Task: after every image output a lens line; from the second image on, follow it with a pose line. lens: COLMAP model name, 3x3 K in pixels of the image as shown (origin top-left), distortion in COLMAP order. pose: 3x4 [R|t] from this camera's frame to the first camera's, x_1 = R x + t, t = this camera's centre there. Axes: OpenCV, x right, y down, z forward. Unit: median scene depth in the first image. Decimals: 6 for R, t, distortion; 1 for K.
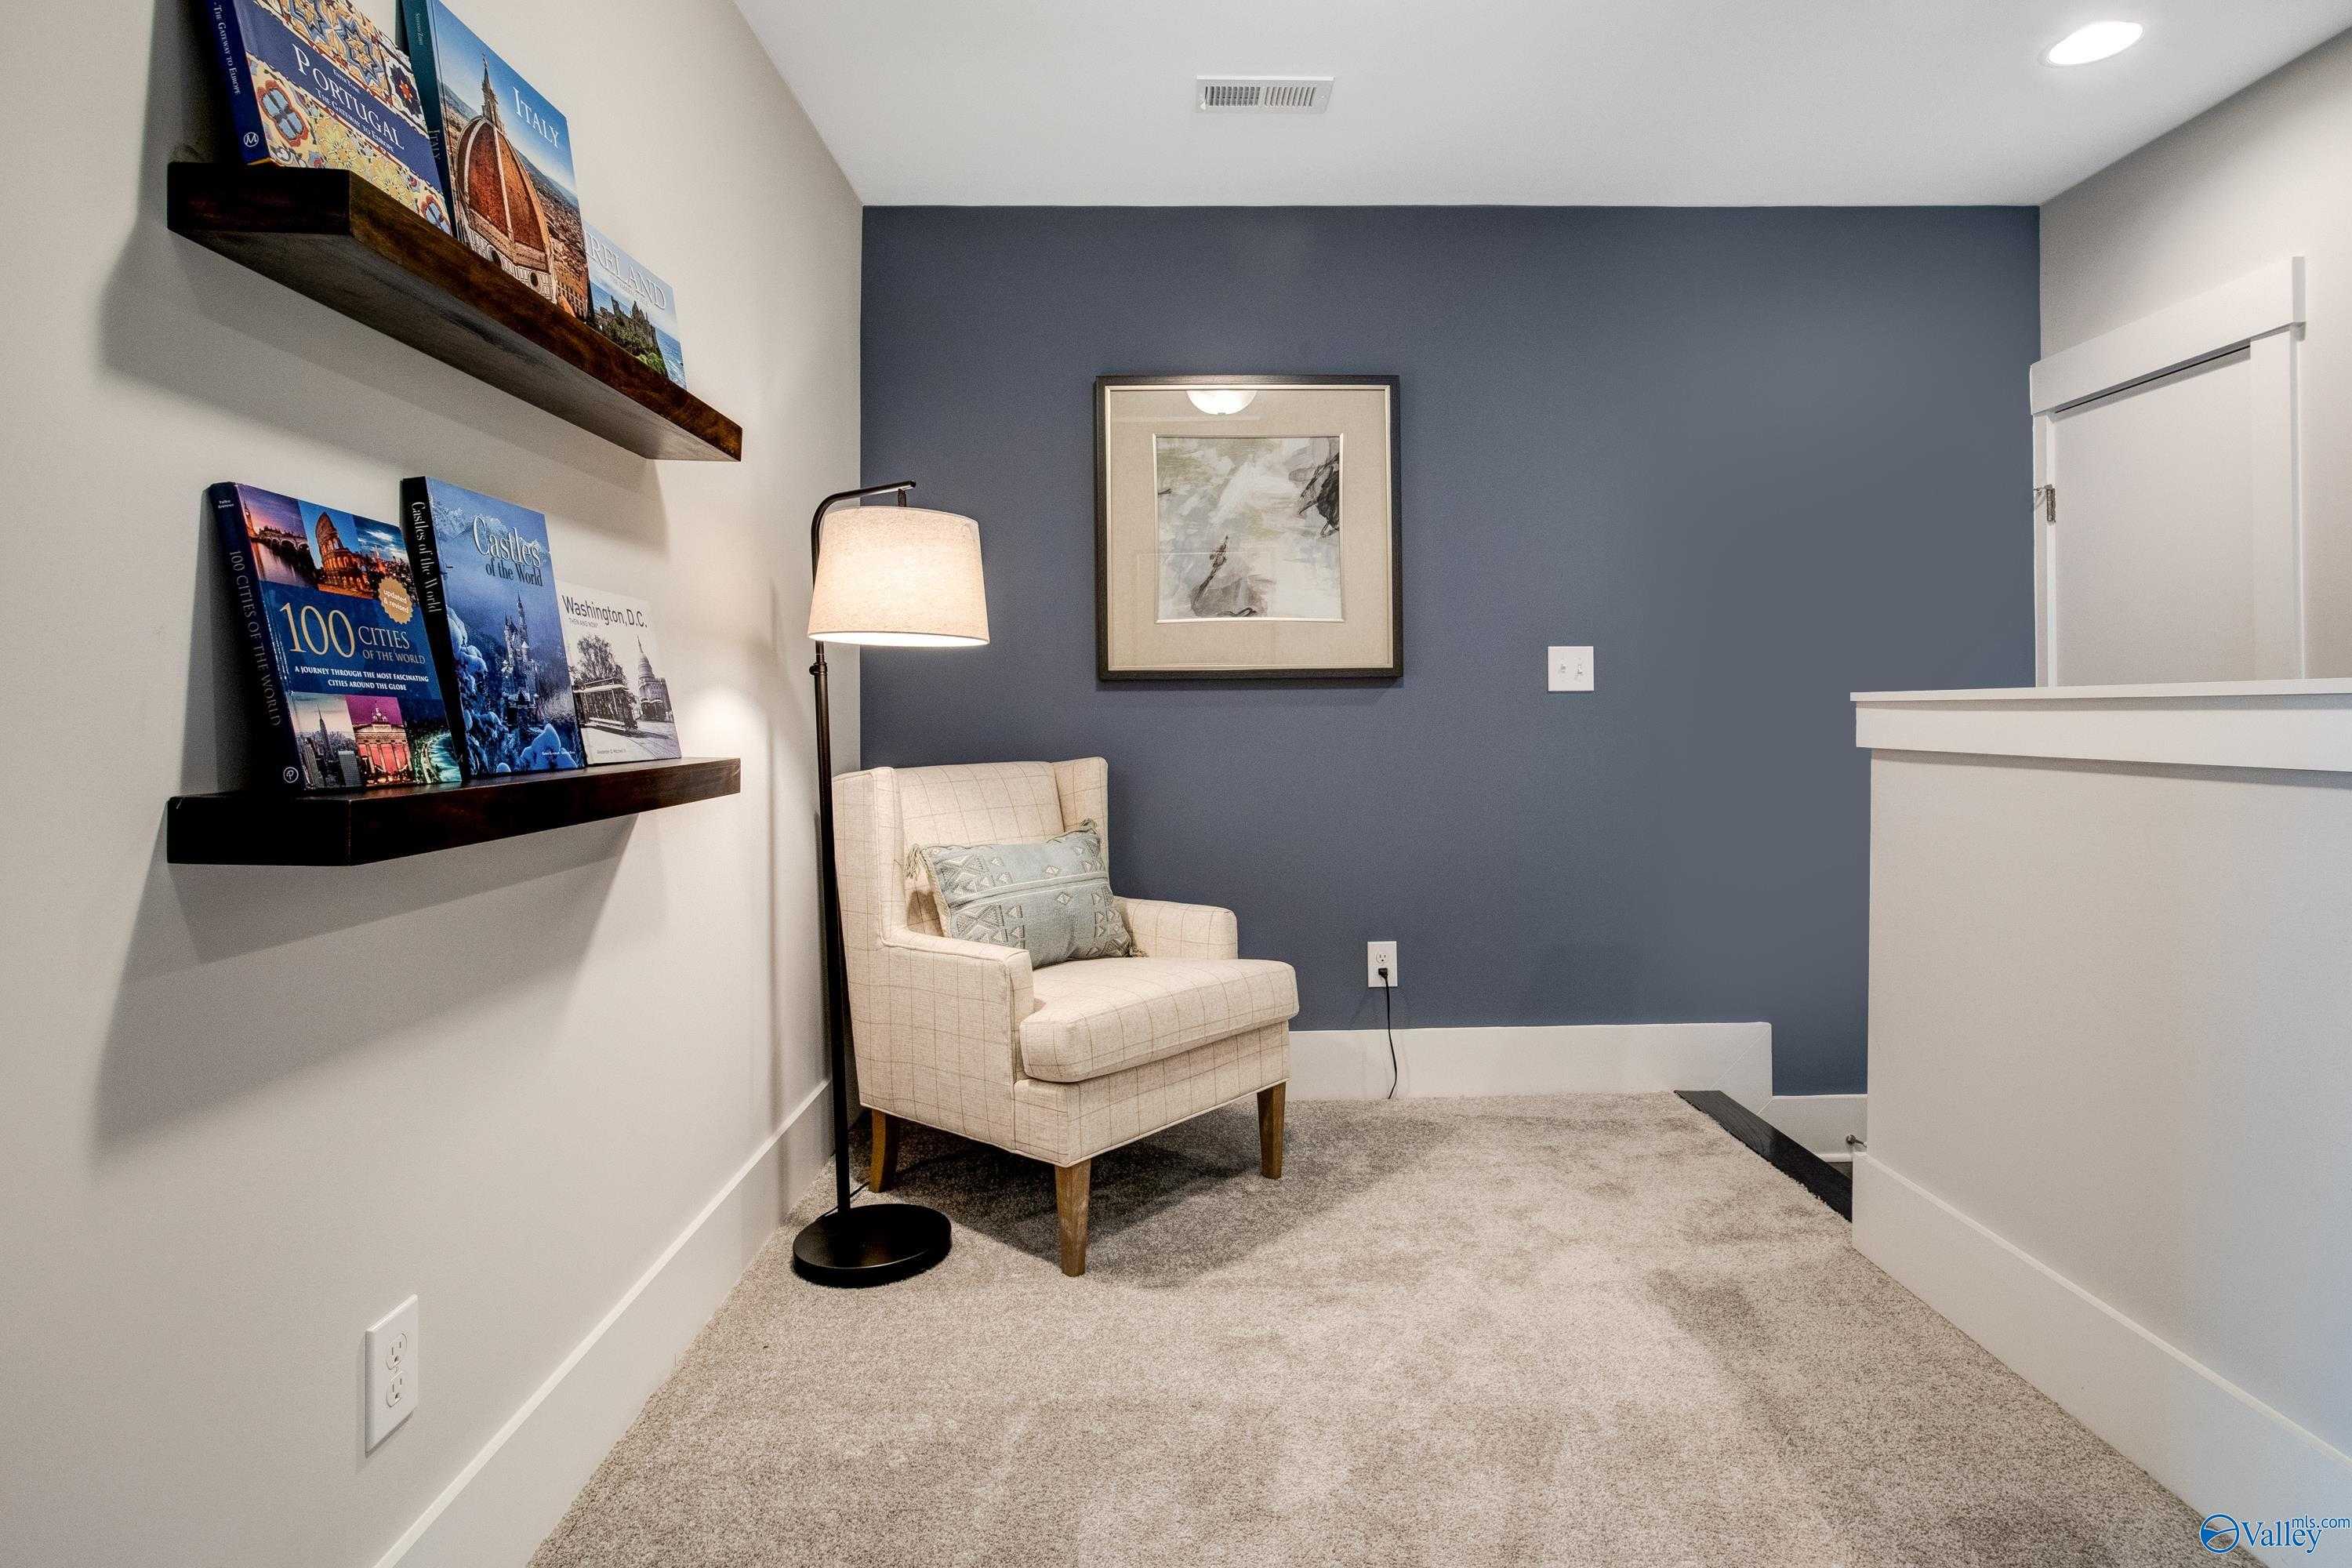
lens RADIAL K [[1198.8, 0, 1182.4], [0, 1198.8, 710.0], [0, 0, 1]] dist [-0.000935, -0.000126]
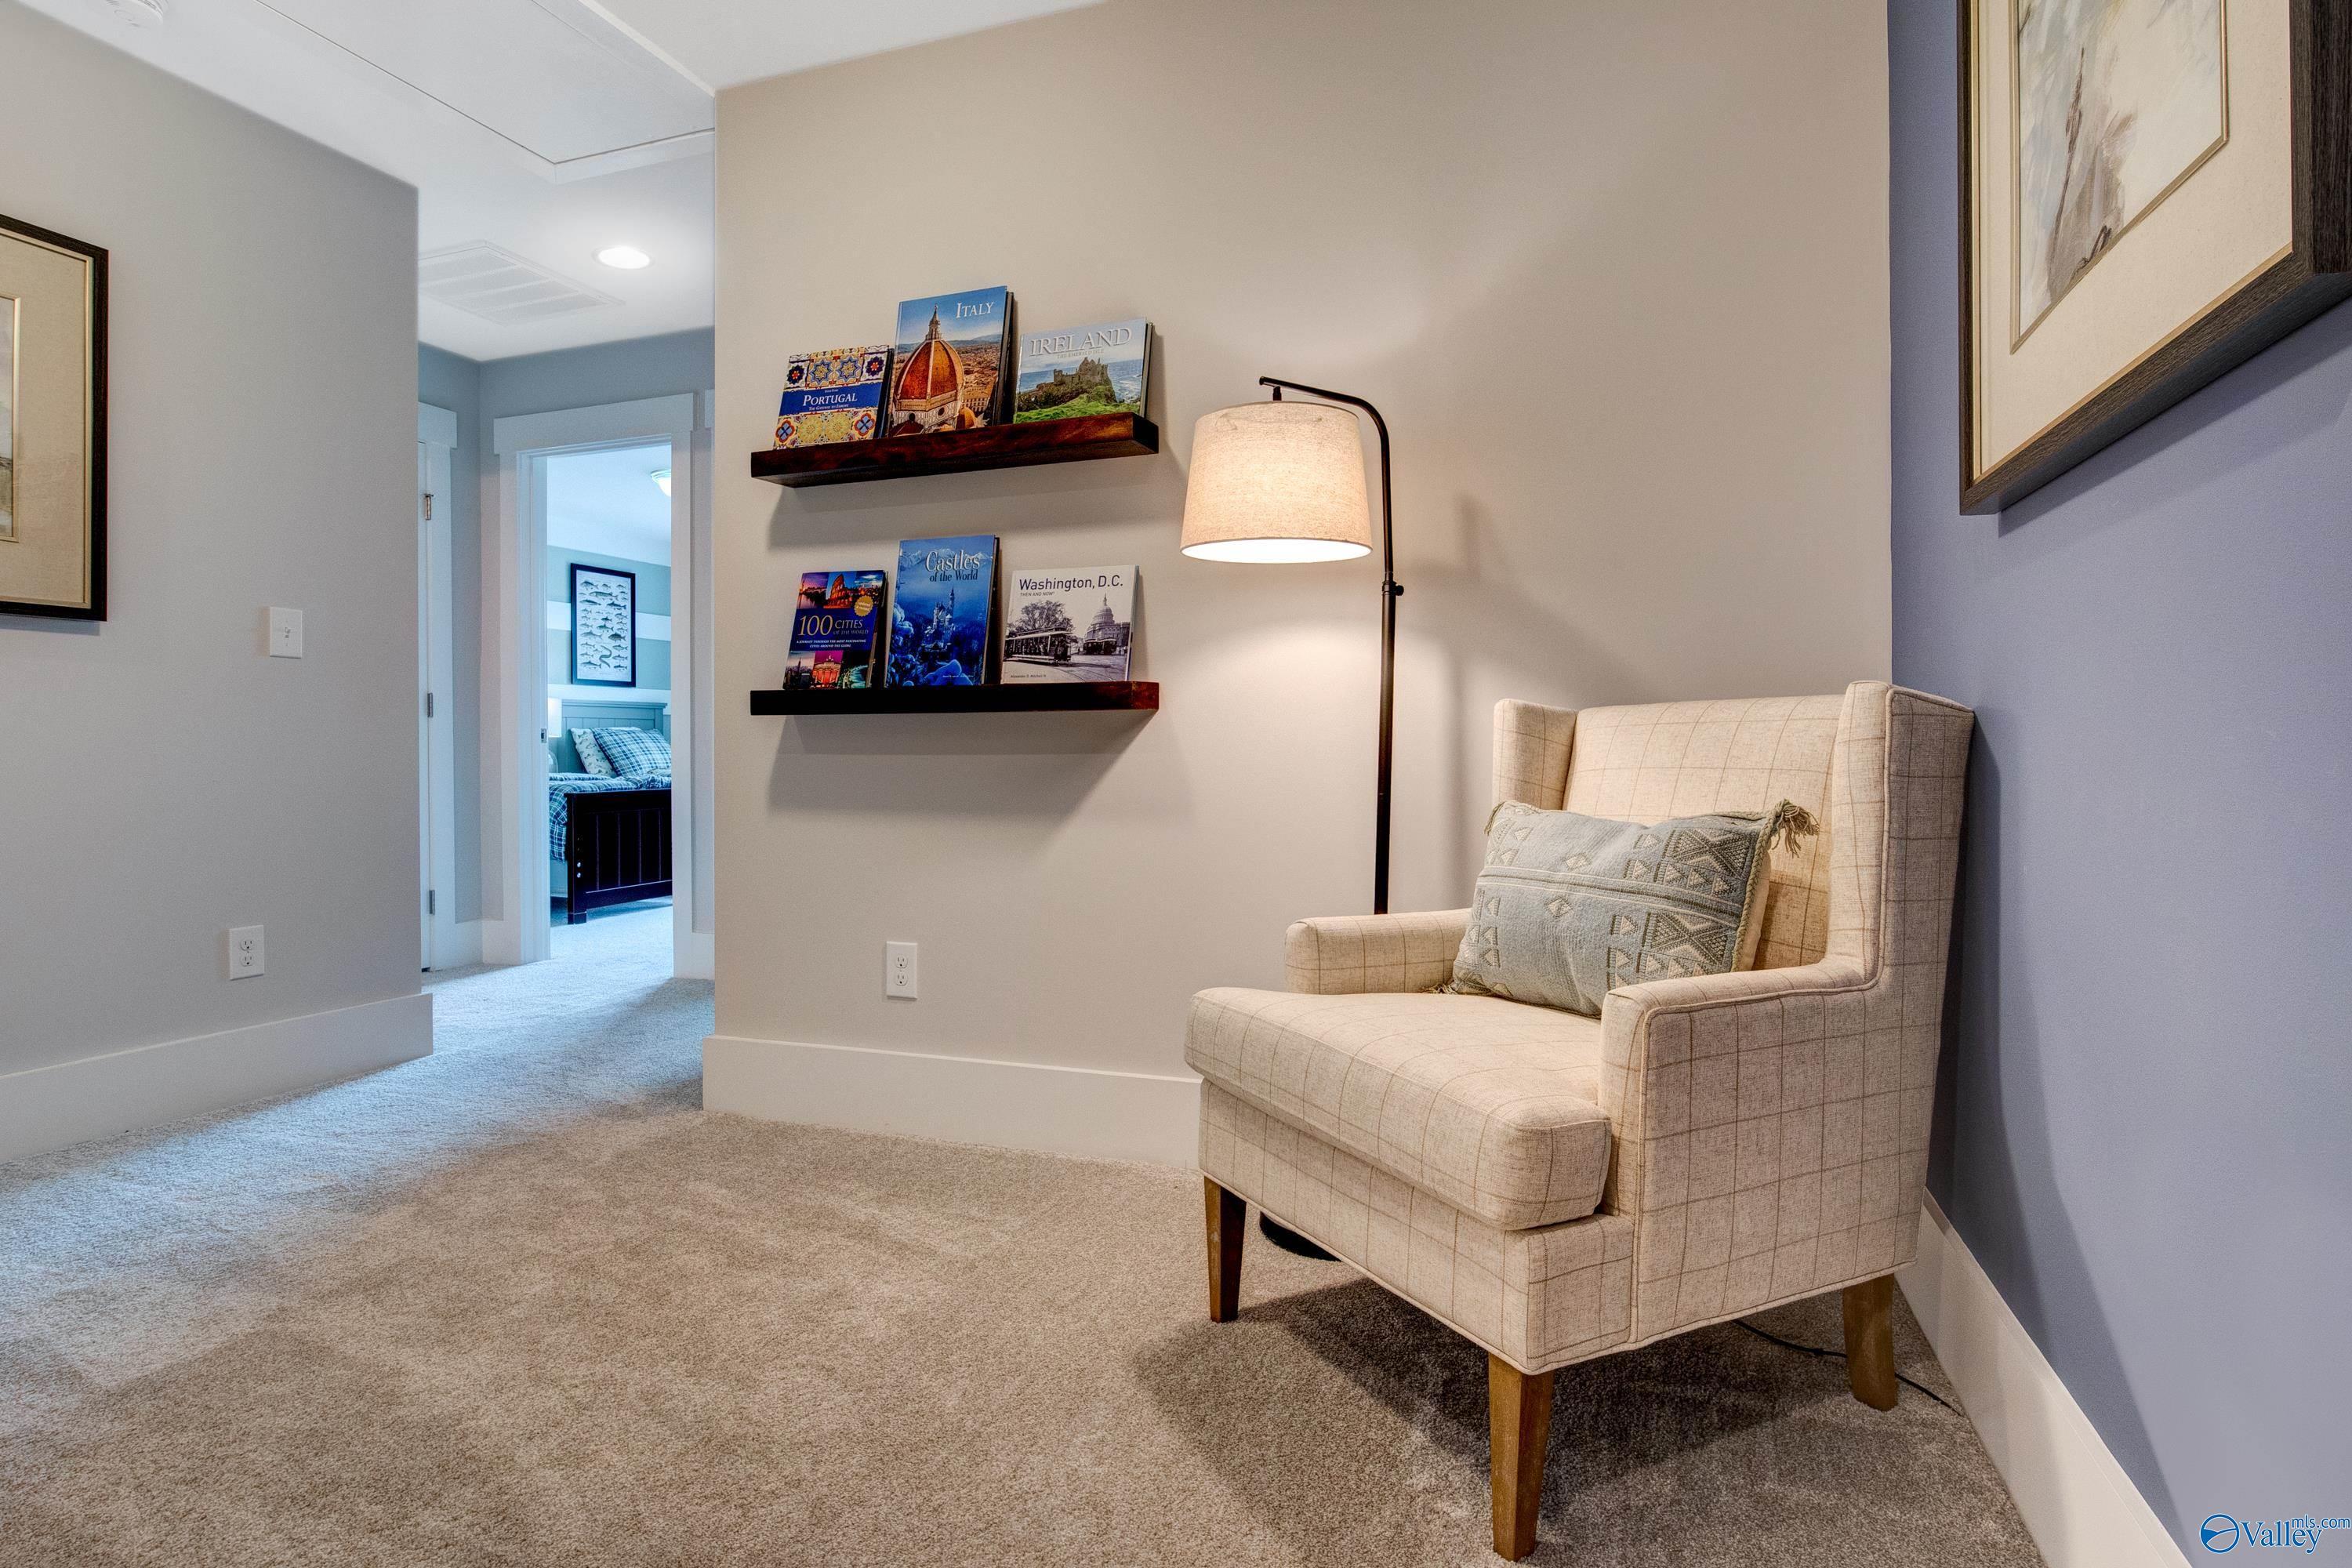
lens RADIAL K [[1231.3, 0, 1177.0], [0, 1231.3, 751.1], [0, 0, 1]] dist [-0.038686, 0.000012]
pose [[-0.347861, 0.013894, -0.937443, 1.092503], [0.008558, 0.999896, 0.011644, 0.133207], [0.937507, -0.003972, -0.347944, 2.025144]]
